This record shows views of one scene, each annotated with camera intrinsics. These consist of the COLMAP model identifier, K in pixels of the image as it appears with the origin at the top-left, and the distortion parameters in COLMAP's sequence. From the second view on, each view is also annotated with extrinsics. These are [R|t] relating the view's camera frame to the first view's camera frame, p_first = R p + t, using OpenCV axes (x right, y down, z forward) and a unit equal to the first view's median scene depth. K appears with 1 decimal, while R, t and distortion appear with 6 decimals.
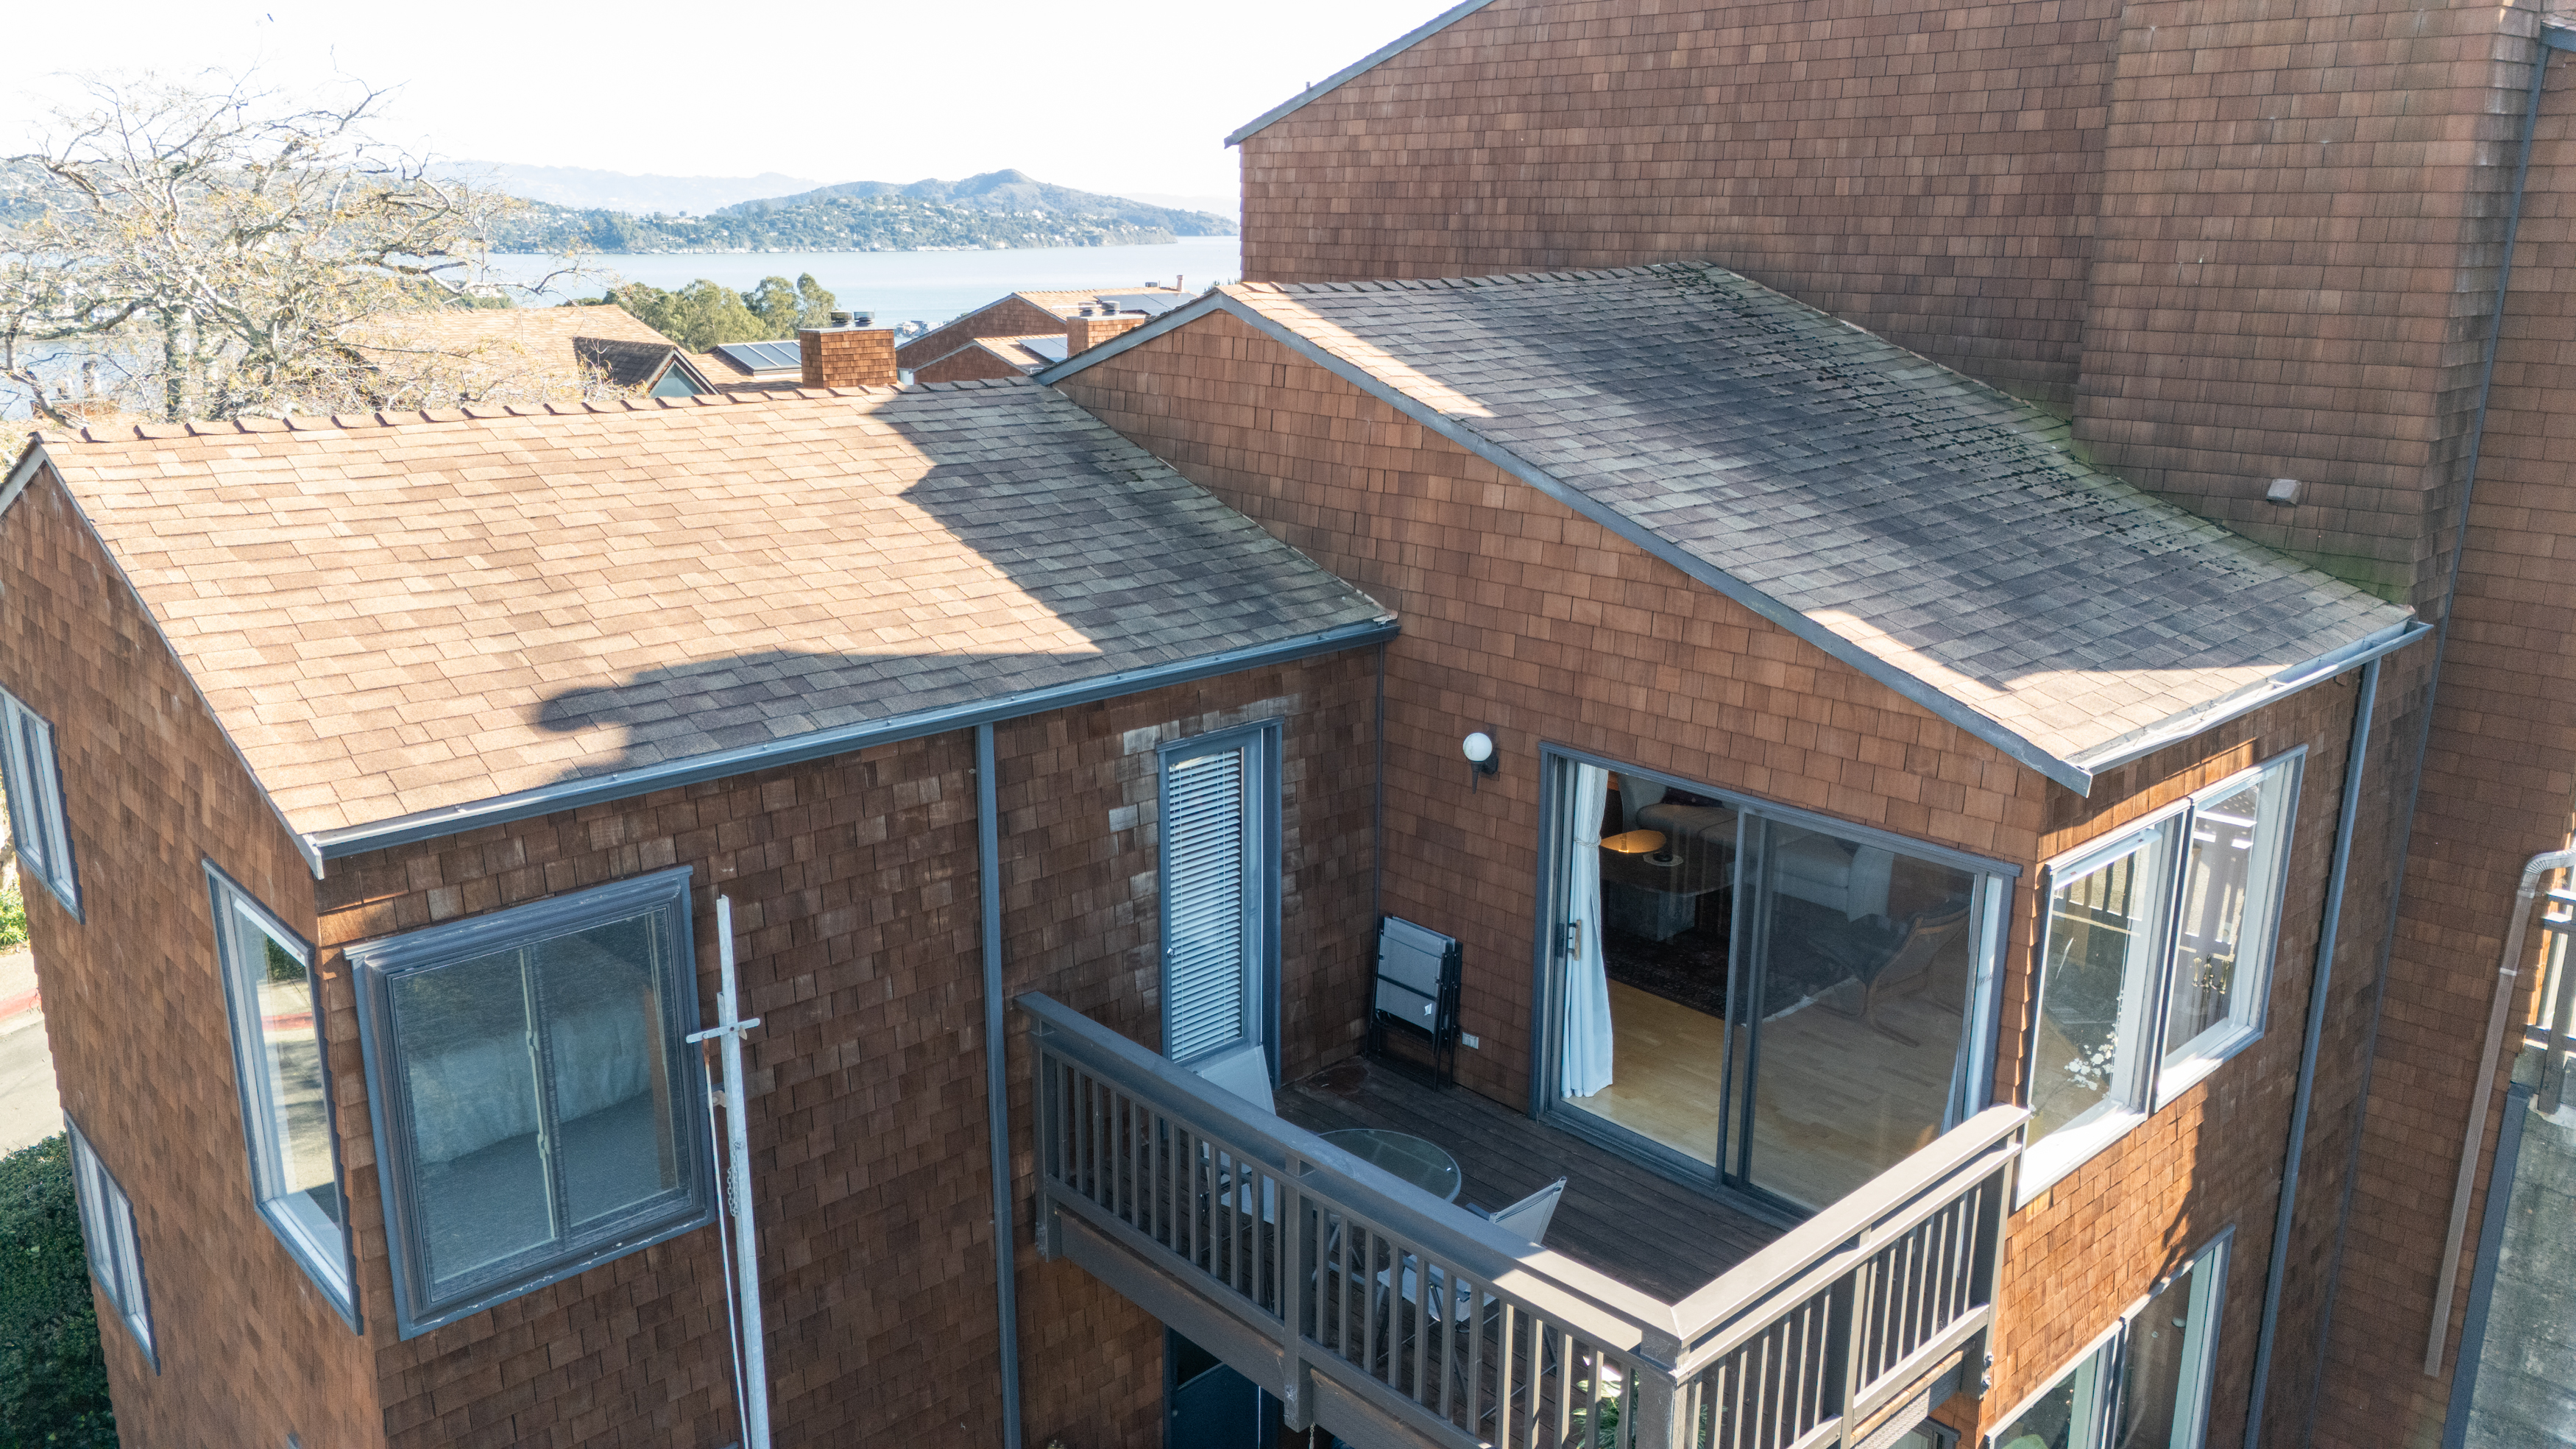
lens RADIAL K [[1885.7, 0, 1294.9], [0, 1885.7, 721.3], [0, 0, 1]] dist [0.095425, -0.100505]
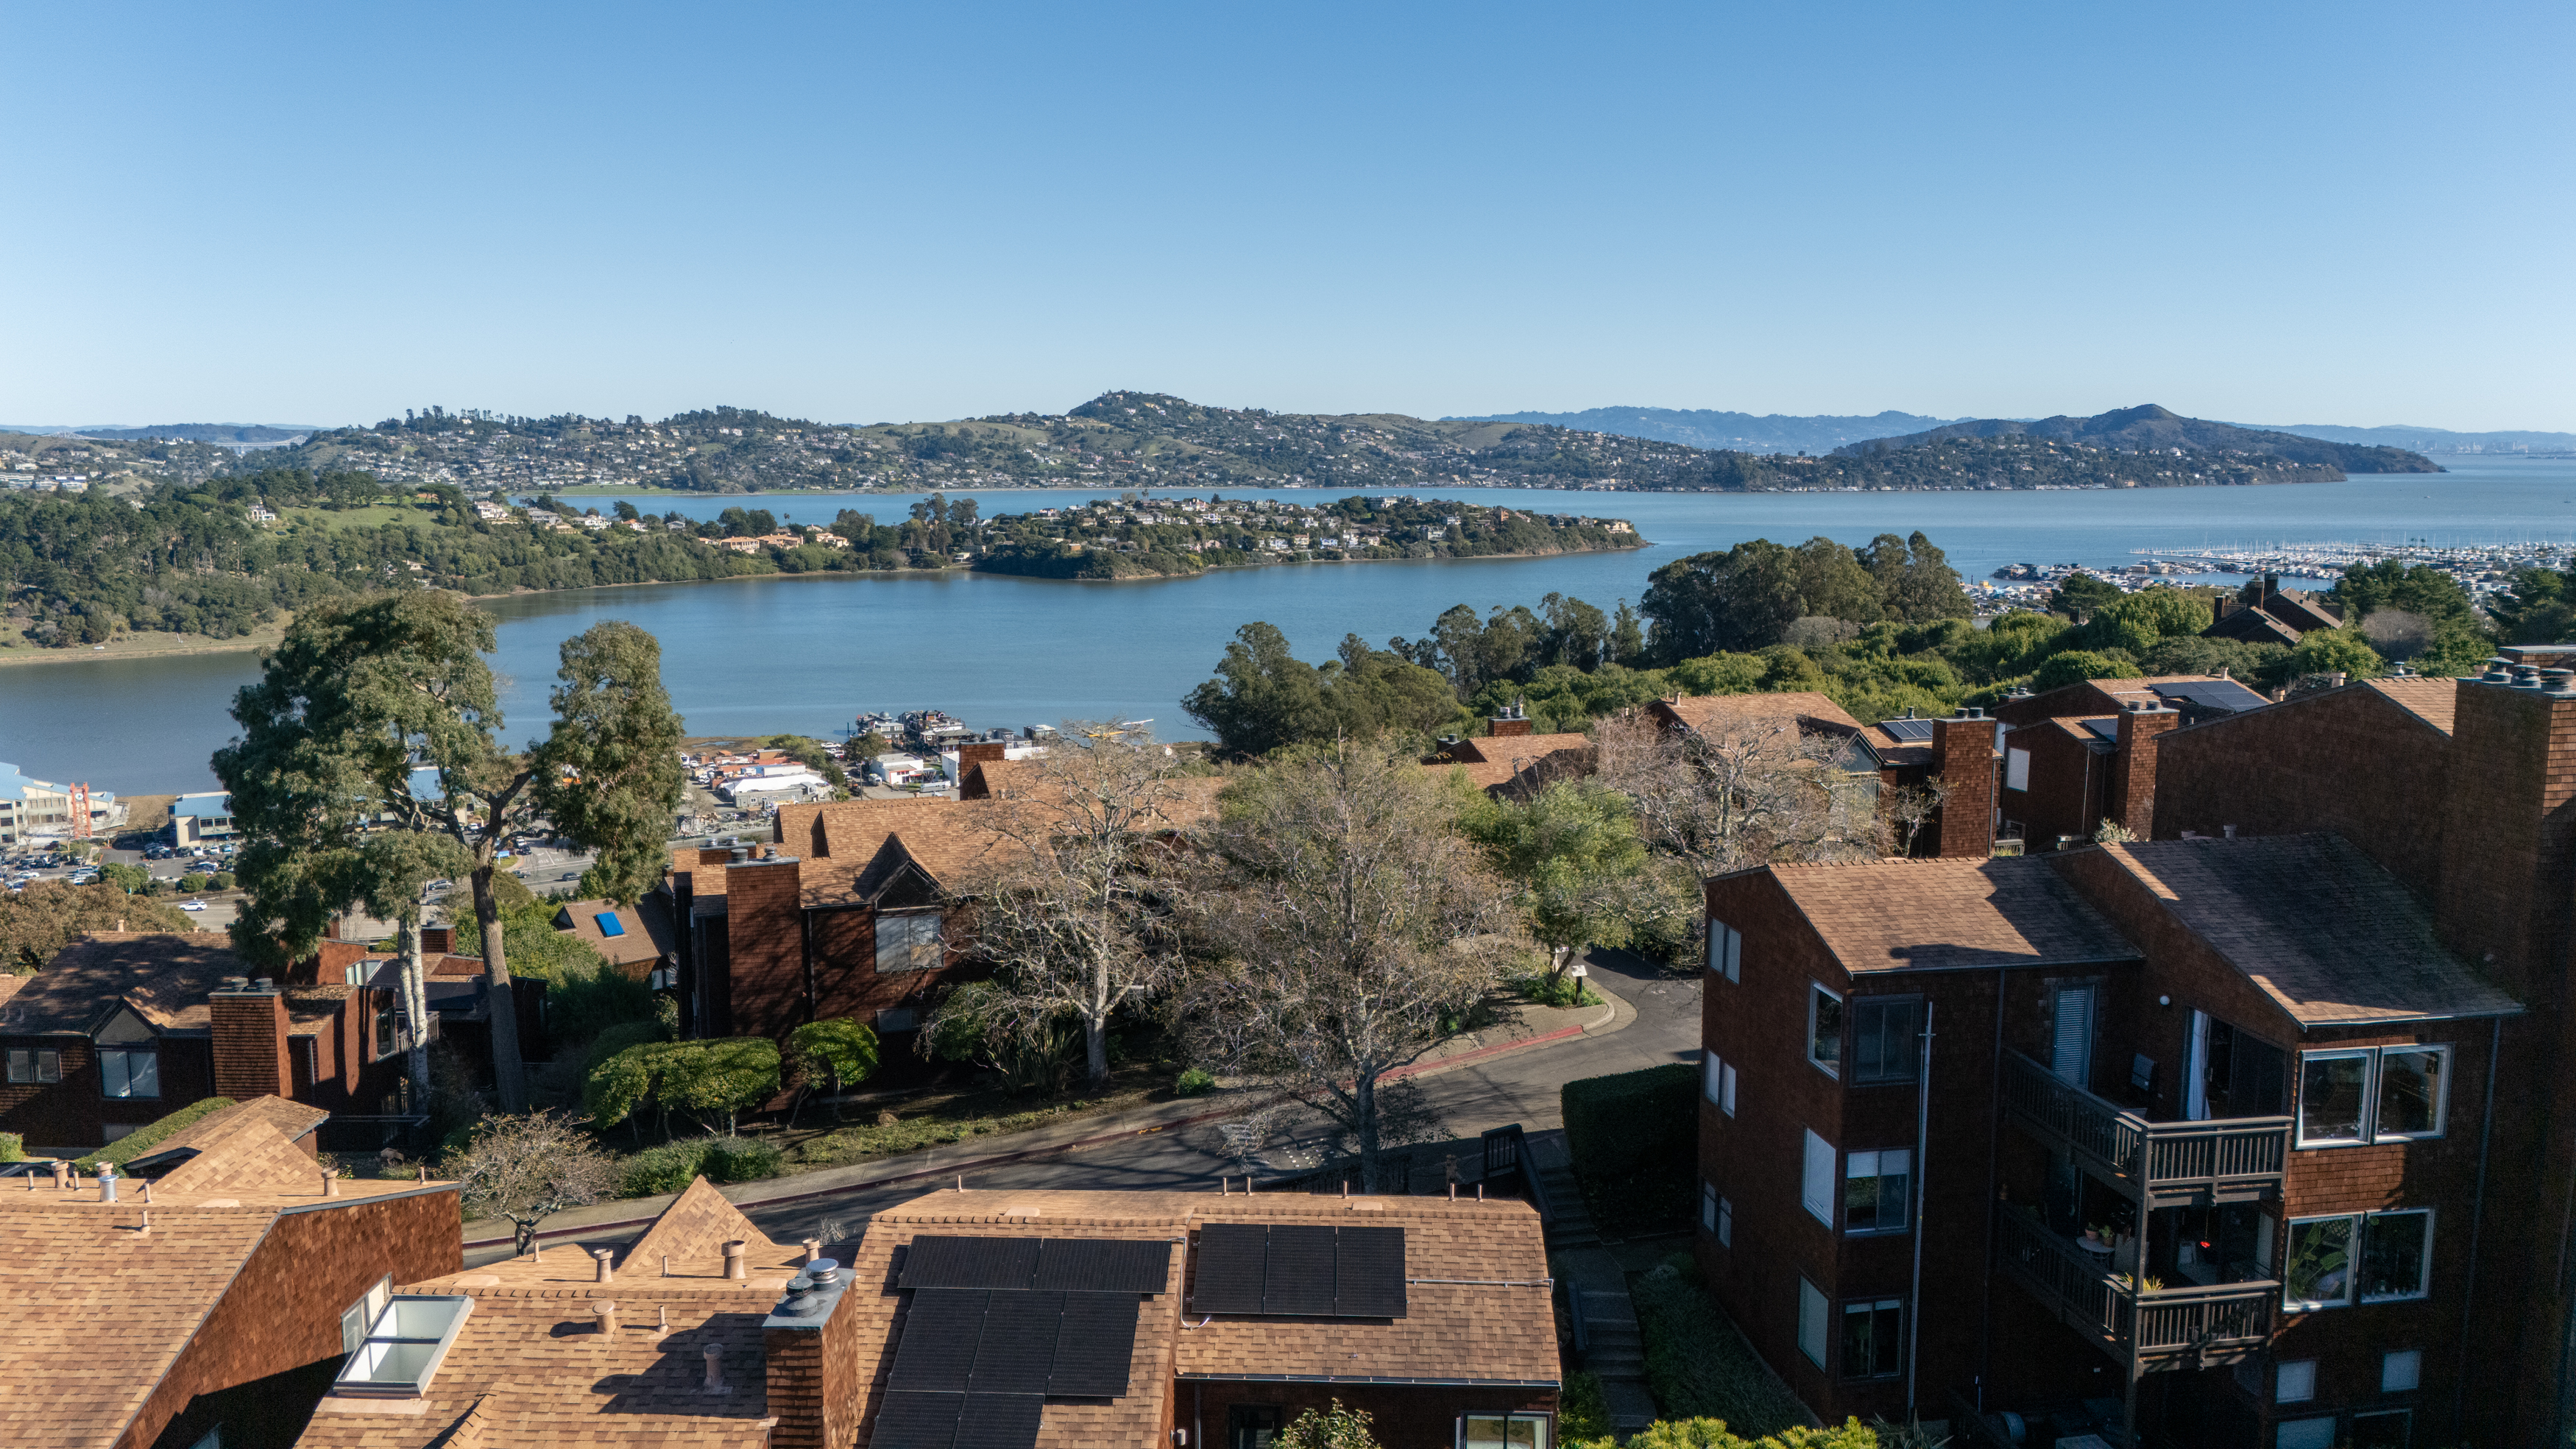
lens RADIAL K [[1885.7, 0, 1294.9], [0, 1885.7, 721.3], [0, 0, 1]] dist [0.095425, -0.100505]
pose [[0.848339, 0.076971, -0.523828, 0.501946], [-0.138366, 0.987224, -0.079022, 0.007290], [0.511053, 0.139518, 0.848151, -2.549415]]
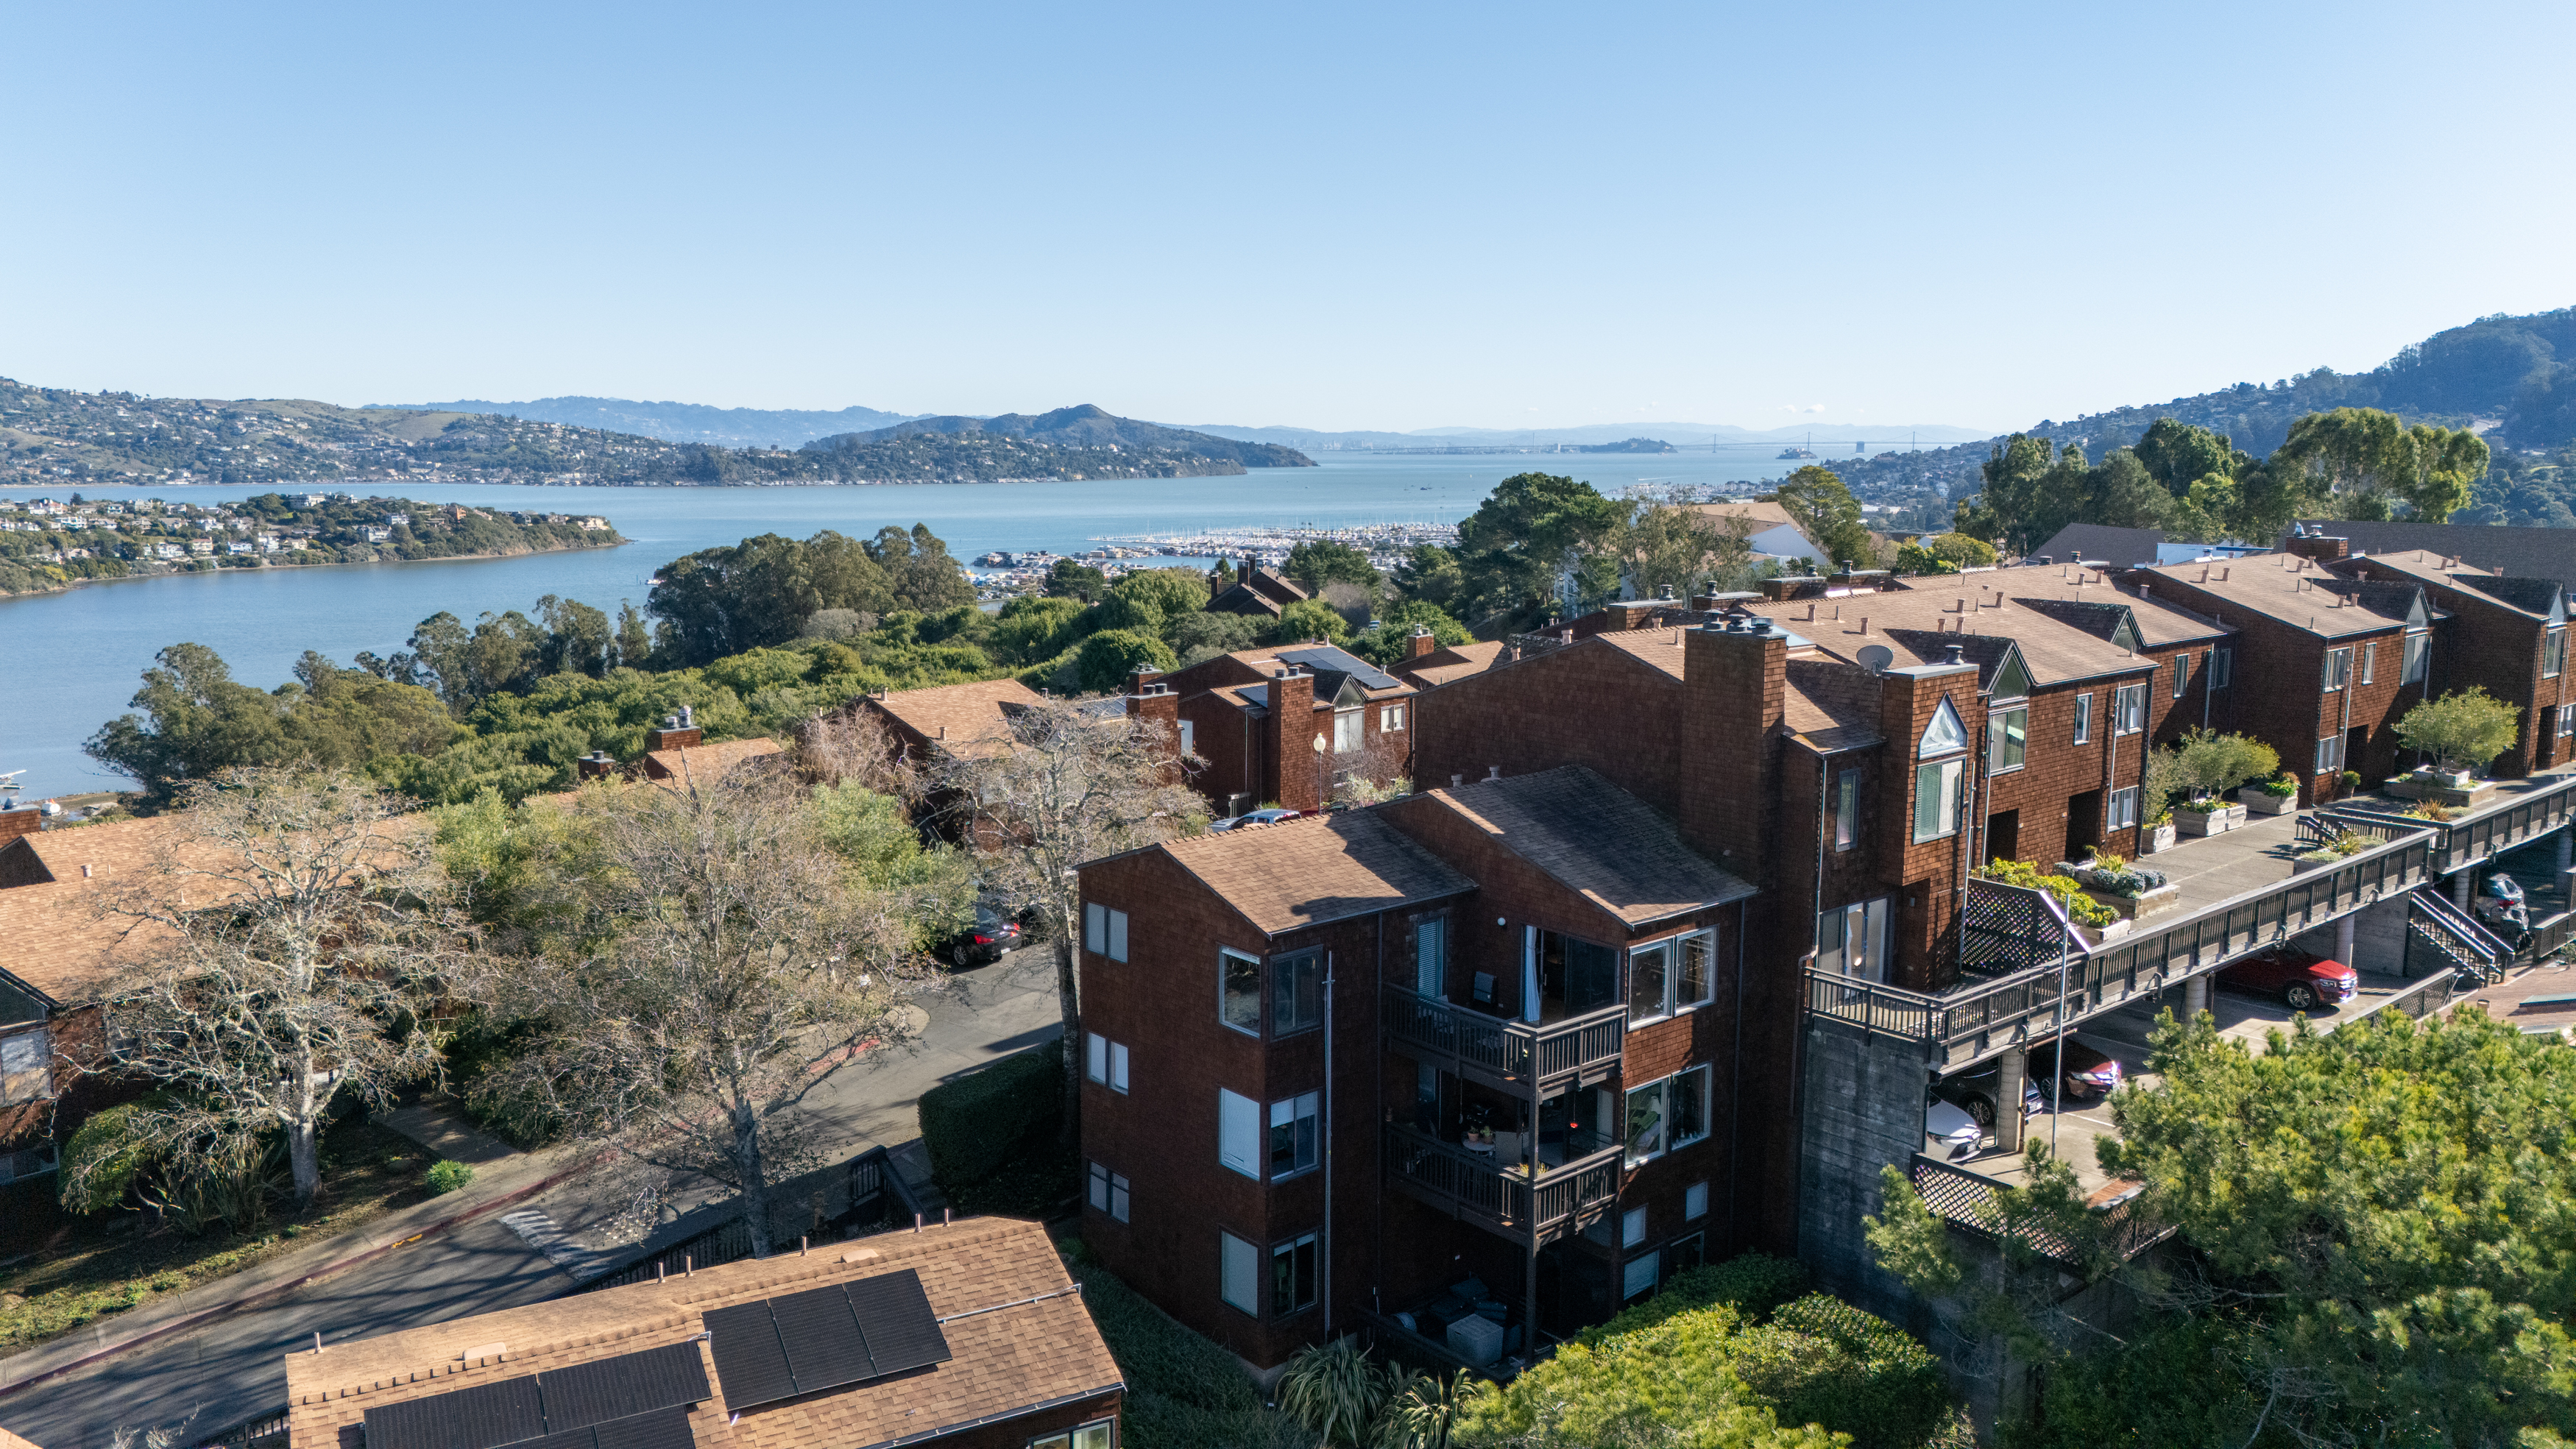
lens RADIAL K [[1885.7, 0, 1294.9], [0, 1885.7, 721.3], [0, 0, 1]] dist [0.095425, -0.100505]
pose [[0.999422, 0.003981, -0.033766, -0.180739], [-0.007832, 0.993372, -0.114680, 0.050041], [0.033085, 0.114878, 0.992829, -2.676252]]
